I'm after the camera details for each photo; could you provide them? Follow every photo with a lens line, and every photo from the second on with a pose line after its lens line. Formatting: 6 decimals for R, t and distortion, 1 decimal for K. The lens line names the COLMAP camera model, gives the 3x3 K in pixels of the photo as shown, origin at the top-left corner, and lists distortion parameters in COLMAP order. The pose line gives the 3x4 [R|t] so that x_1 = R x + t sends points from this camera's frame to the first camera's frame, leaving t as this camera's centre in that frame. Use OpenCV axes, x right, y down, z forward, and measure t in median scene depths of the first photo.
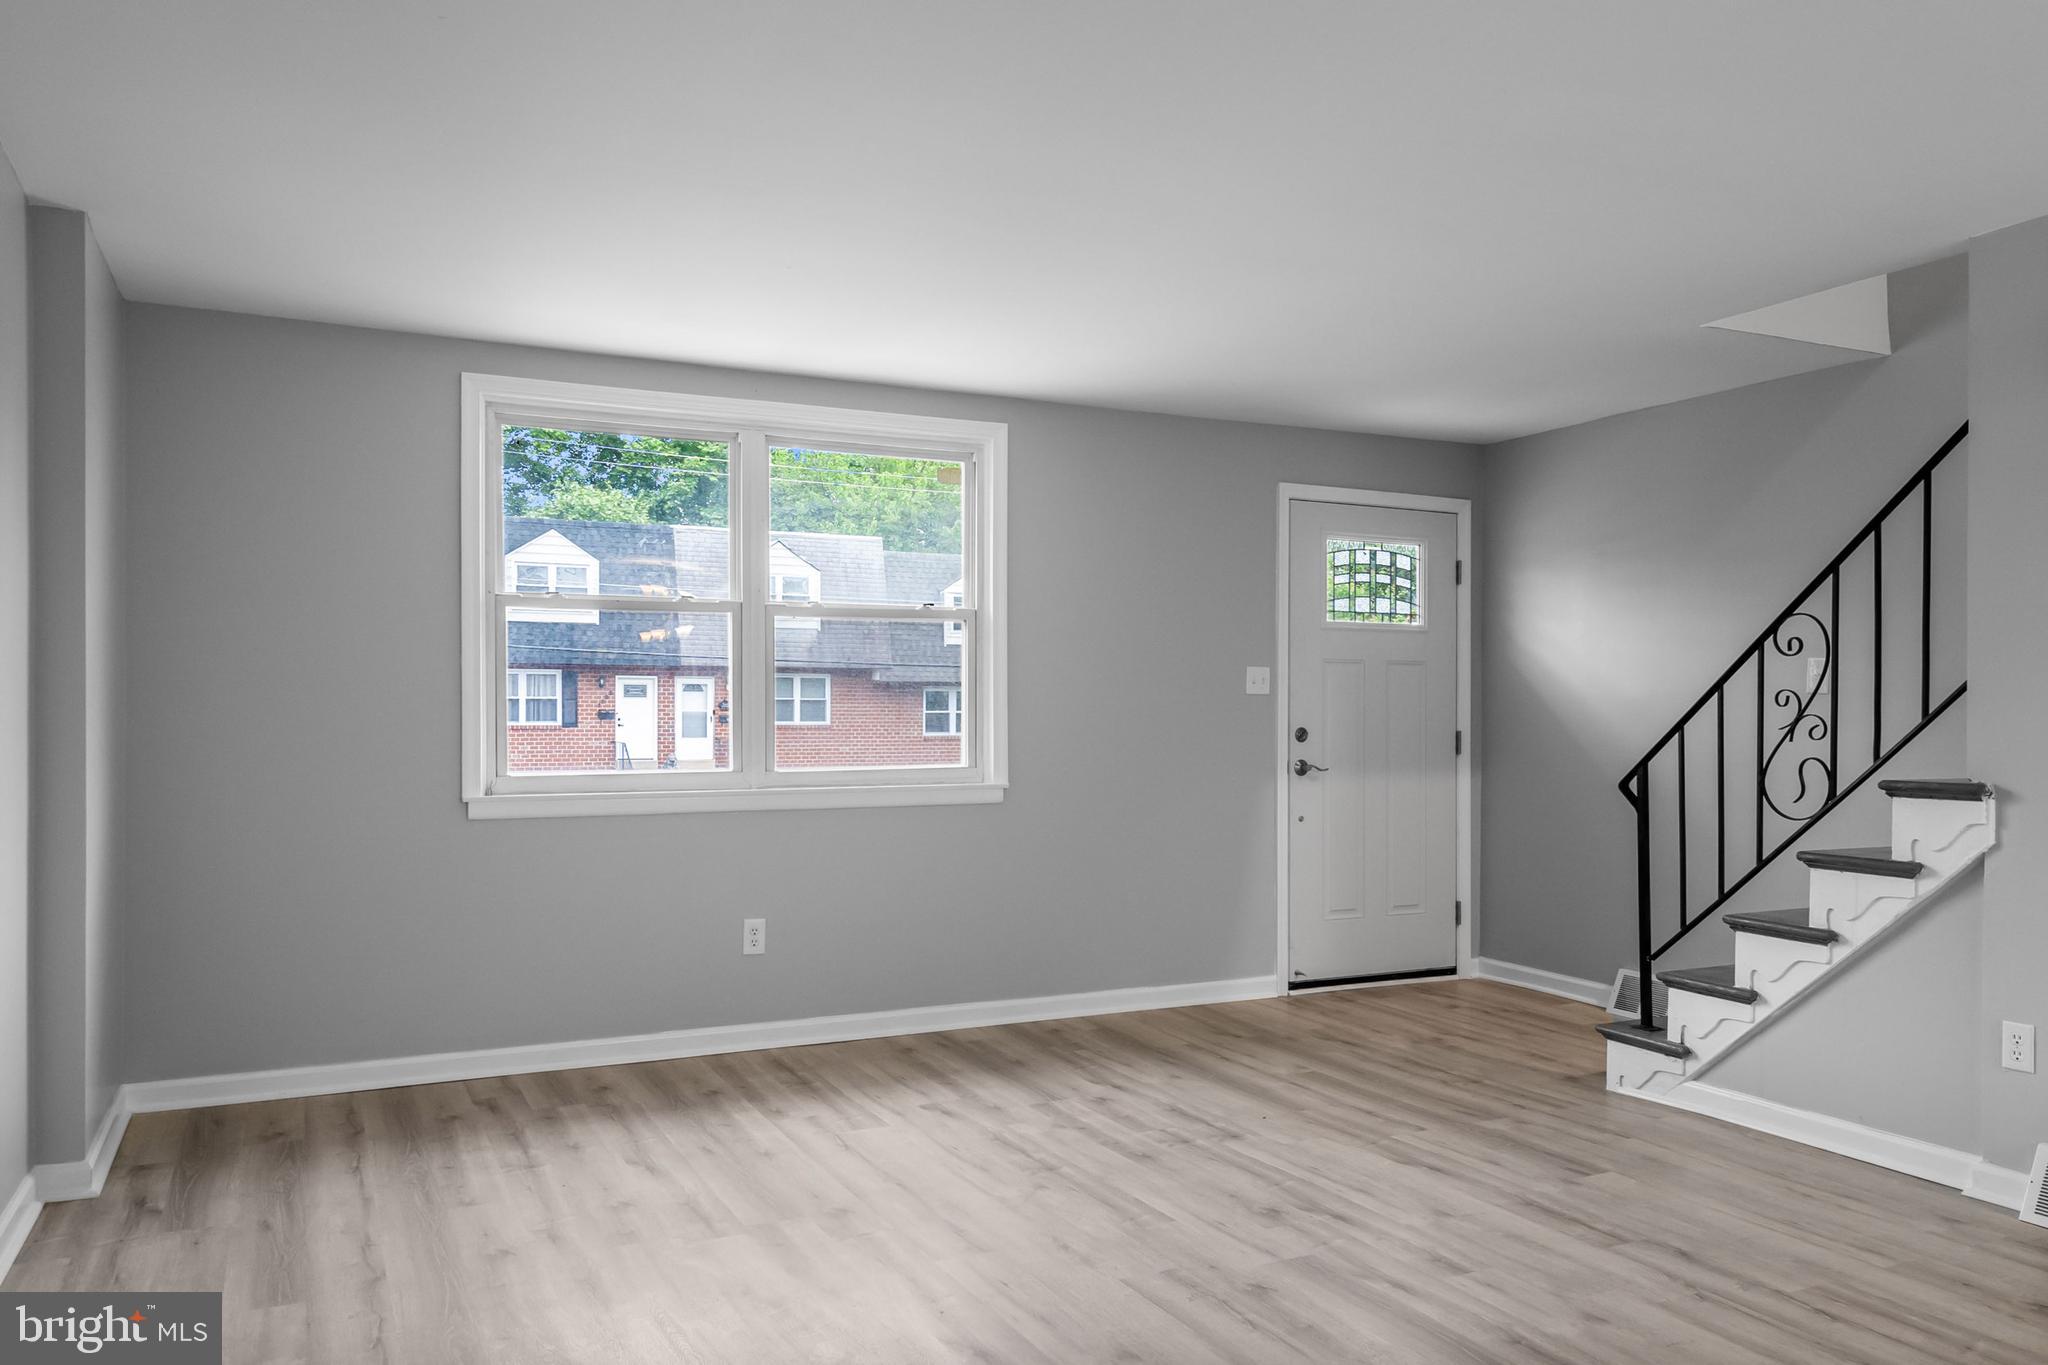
lens RADIAL K [[1448.6, 0, 1021.7], [0, 1448.6, 701.0], [0, 0, 1]] dist [-0.004038, -0.001230]
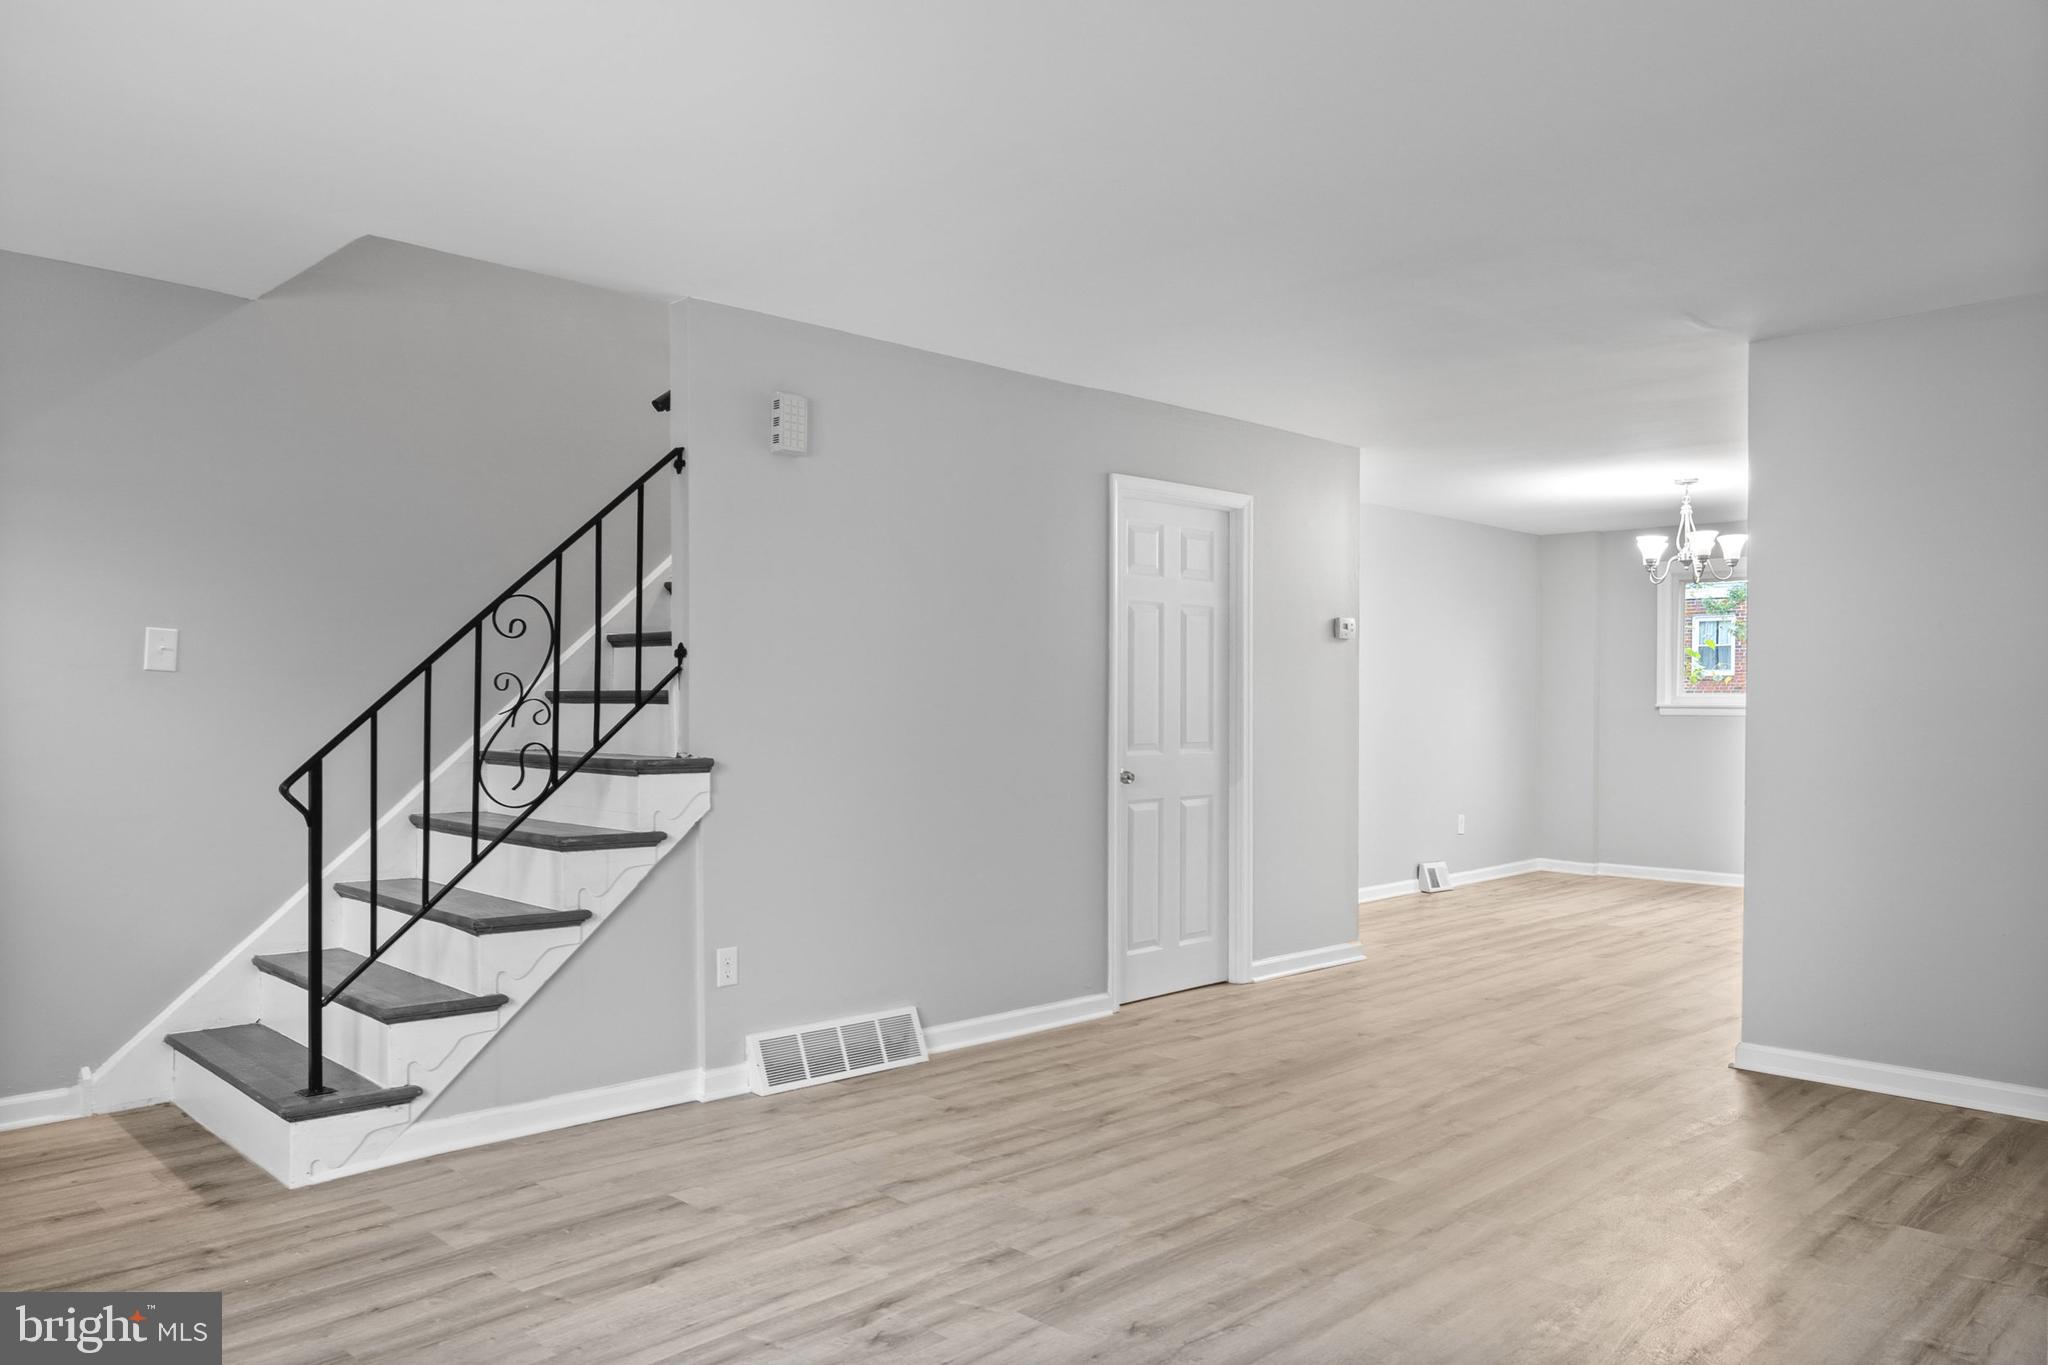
lens RADIAL K [[1448.6, 0, 1021.7], [0, 1448.6, 701.0], [0, 0, 1]] dist [-0.004038, -0.001230]
pose [[-0.315776, -0.000388, 0.948834, -0.525329], [-0.016755, 0.999846, -0.005167, 0.010879], [-0.948686, -0.017529, -0.315734, 1.052508]]
